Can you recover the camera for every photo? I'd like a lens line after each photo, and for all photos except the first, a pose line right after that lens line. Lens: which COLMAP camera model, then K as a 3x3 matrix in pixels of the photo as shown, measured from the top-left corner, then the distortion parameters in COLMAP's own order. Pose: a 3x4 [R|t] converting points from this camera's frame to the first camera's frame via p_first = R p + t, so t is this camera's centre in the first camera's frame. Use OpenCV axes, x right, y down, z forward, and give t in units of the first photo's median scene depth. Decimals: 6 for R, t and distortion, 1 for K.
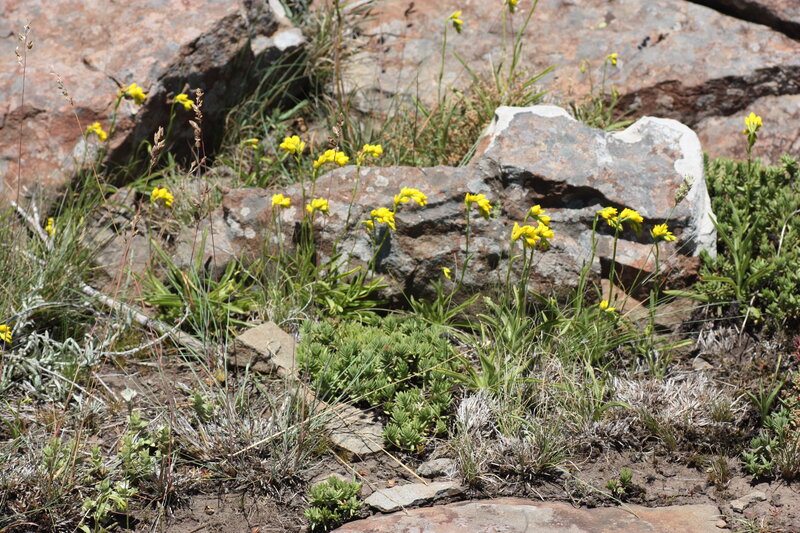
lens RADIAL K [[3280.9, 0, 398.9], [0, 3280.9, 266.9], [0, 0, 1]] dist [0.086063, 0.000000]
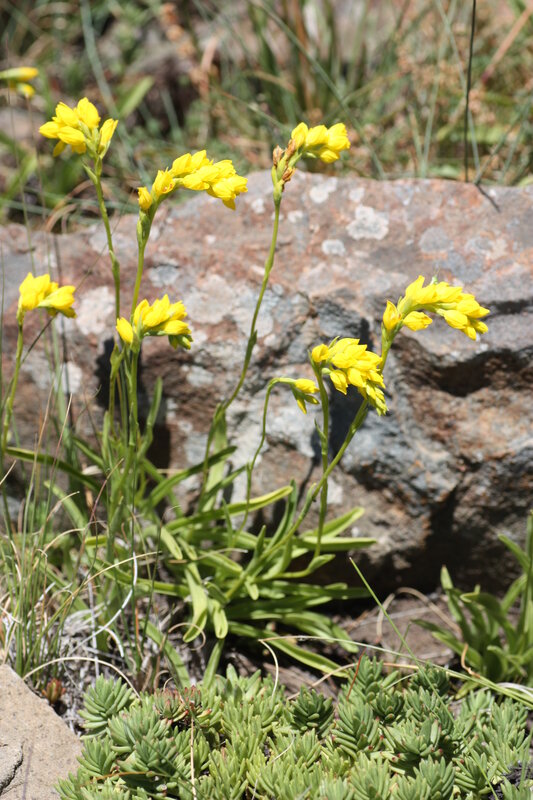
lens RADIAL K [[3280.9, 0, 270.7], [0, 3280.9, 405.7], [0, 0, 1]] dist [0.086063, 0.000000]
pose [[0.995280, 0.038661, -0.089017, 0.015532], [-0.025834, 0.989675, 0.140981, -0.054925], [0.093548, -0.138016, 0.986002, 0.665162]]
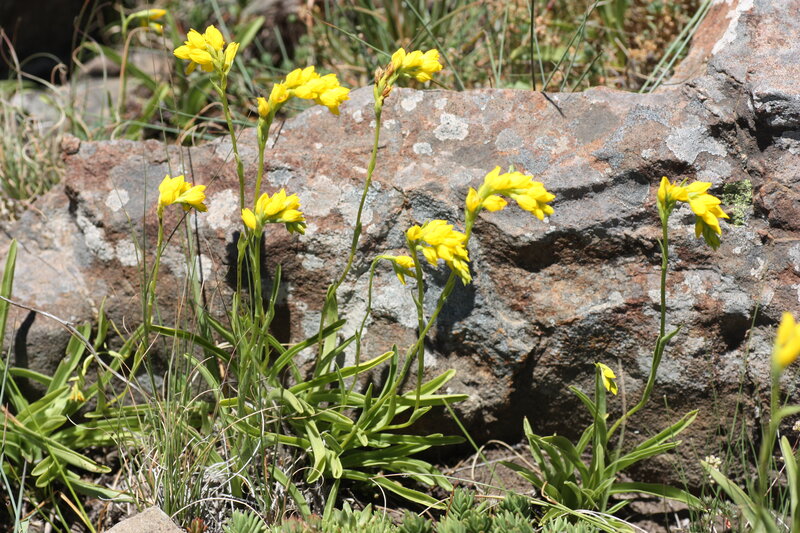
lens RADIAL K [[3280.9, 0, 399.6], [0, 3280.9, 259.9], [0, 0, 1]] dist [0.086063, 0.000000]
pose [[0.996297, 0.004347, -0.085871, 0.022733], [0.004437, 0.994791, 0.101837, -0.050762], [0.085866, -0.101841, 0.991088, 0.604568]]
